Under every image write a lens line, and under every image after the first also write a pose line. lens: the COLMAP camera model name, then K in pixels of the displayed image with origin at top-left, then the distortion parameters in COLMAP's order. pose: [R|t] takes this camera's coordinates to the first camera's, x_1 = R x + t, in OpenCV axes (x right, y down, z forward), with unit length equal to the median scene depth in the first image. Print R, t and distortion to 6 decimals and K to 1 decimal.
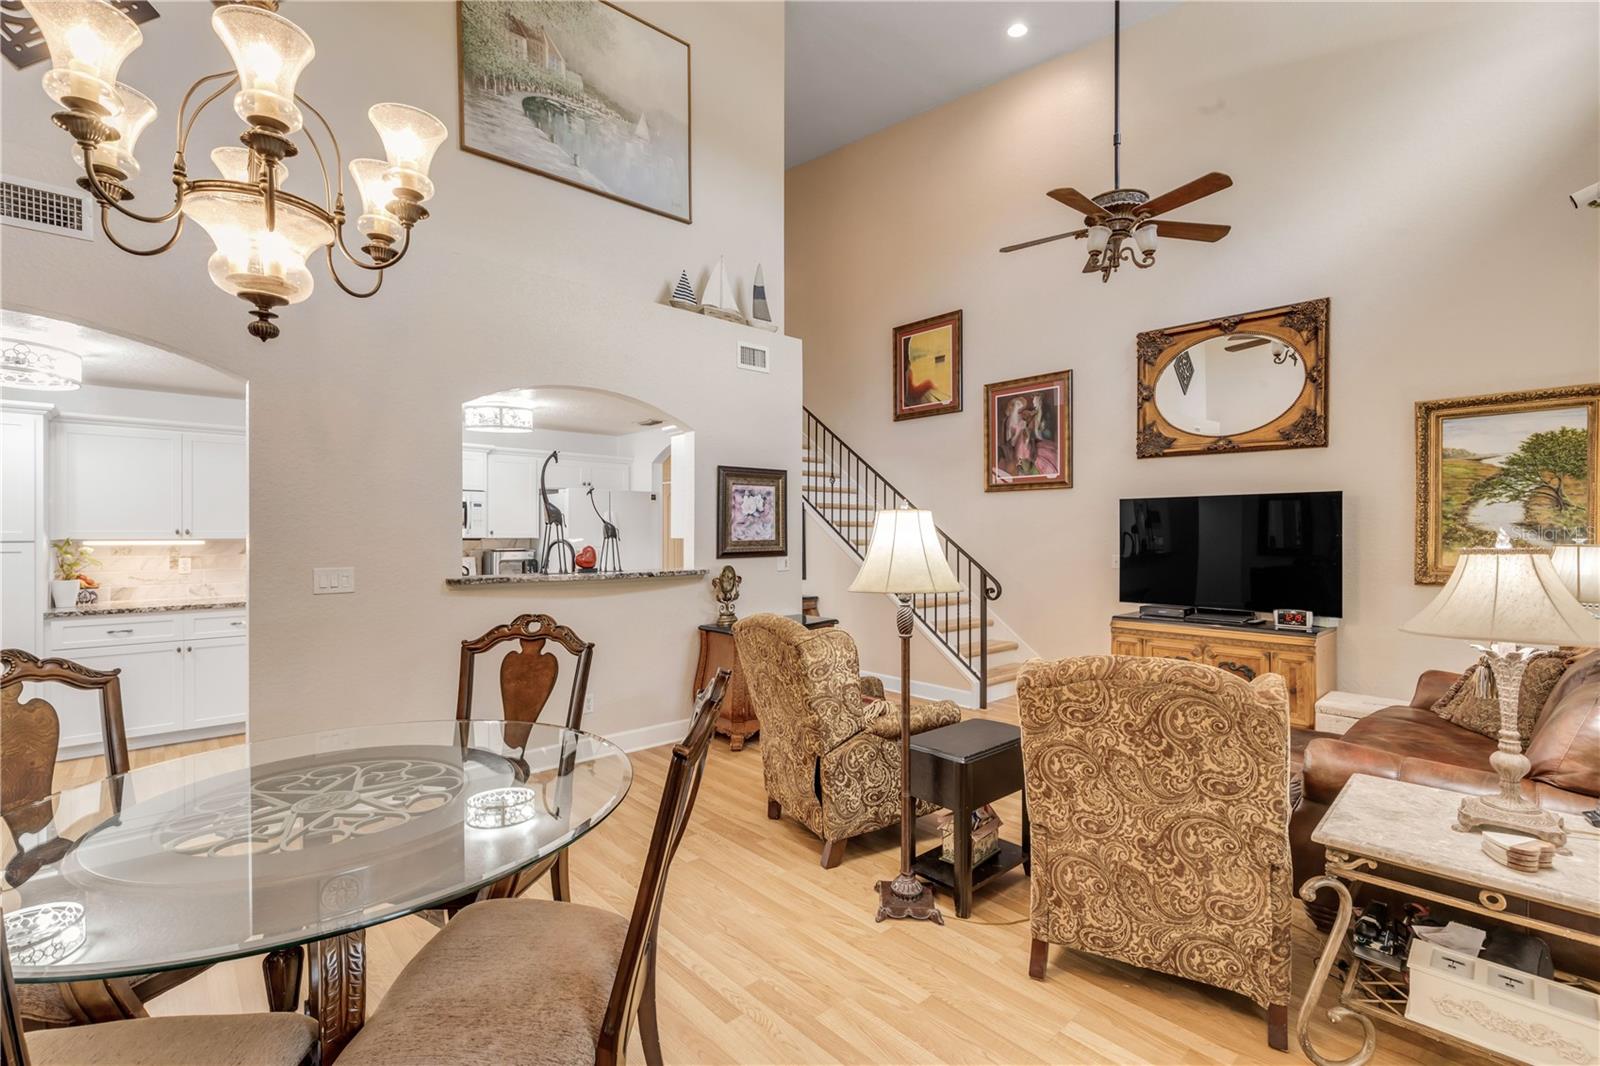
lens RADIAL K [[719.9, 0, 794.7], [0, 719.9, 538.1], [0, 0, 1]] dist [0.001196, -0.001212]
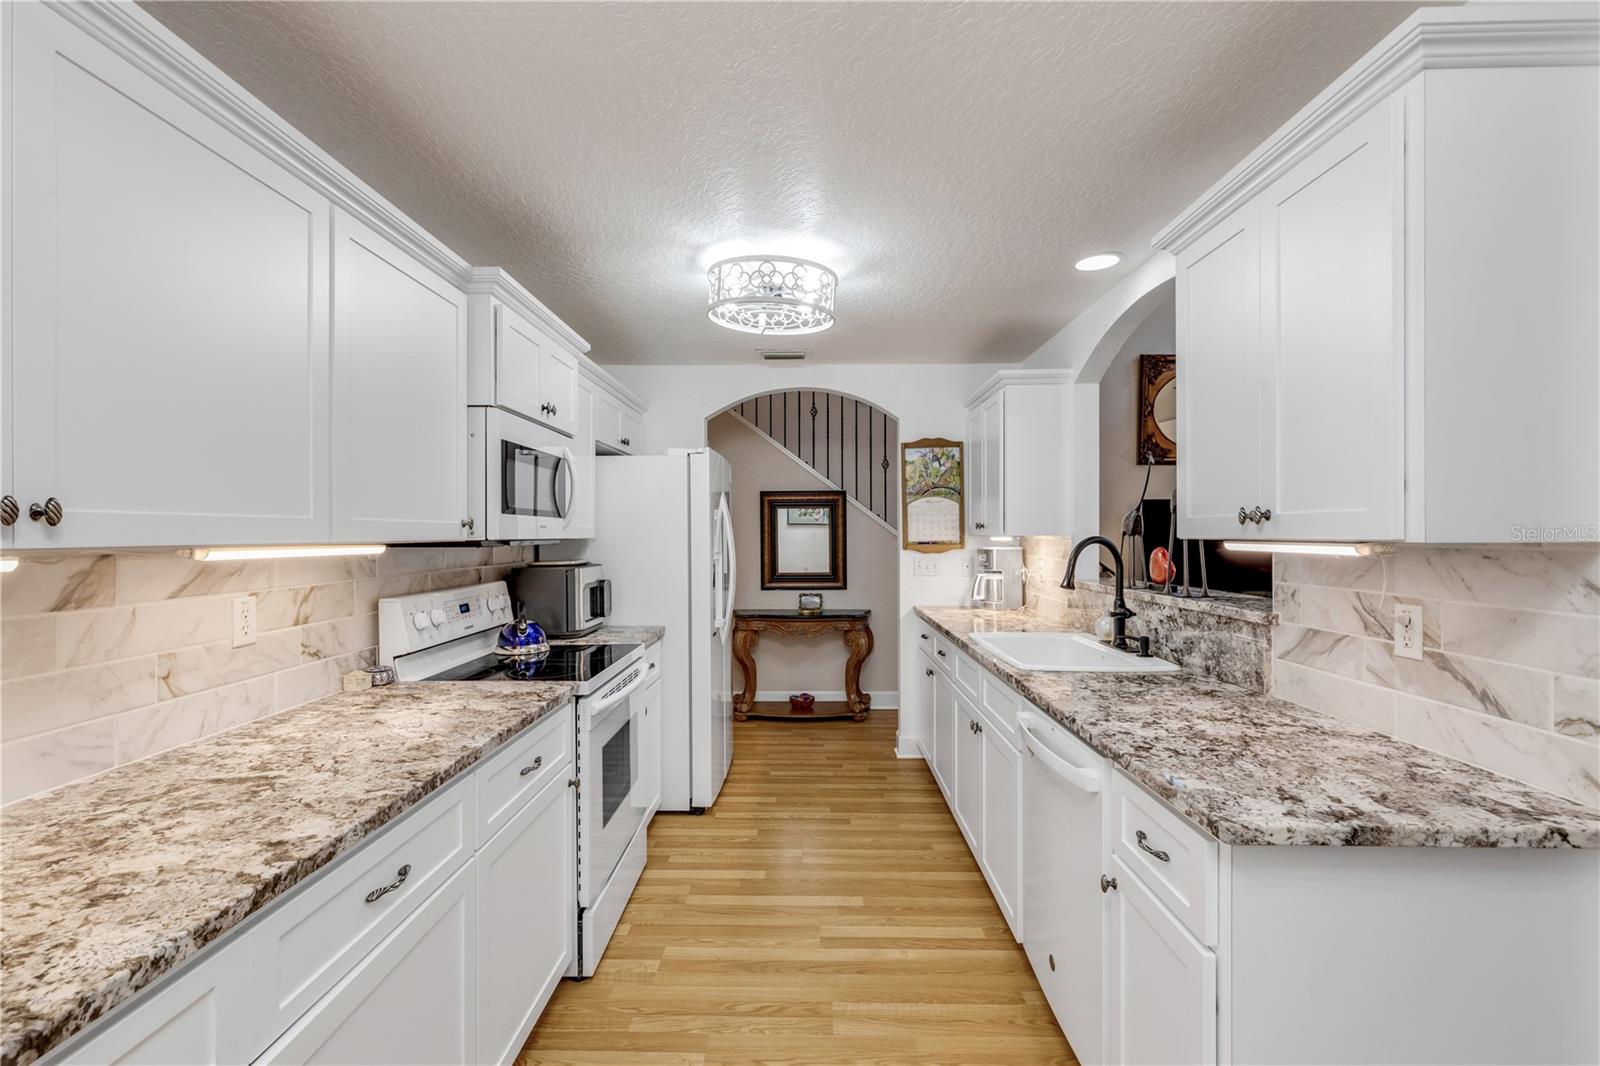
lens RADIAL K [[719.9, 0, 797.7], [0, 719.9, 521.9], [0, 0, 1]] dist [0.001196, -0.001212]
pose [[0.680319, 0.008575, 0.732866, -0.788783], [0.009304, 0.999750, -0.020335, -0.000247], [-0.732857, 0.020653, 0.680069, 0.669358]]
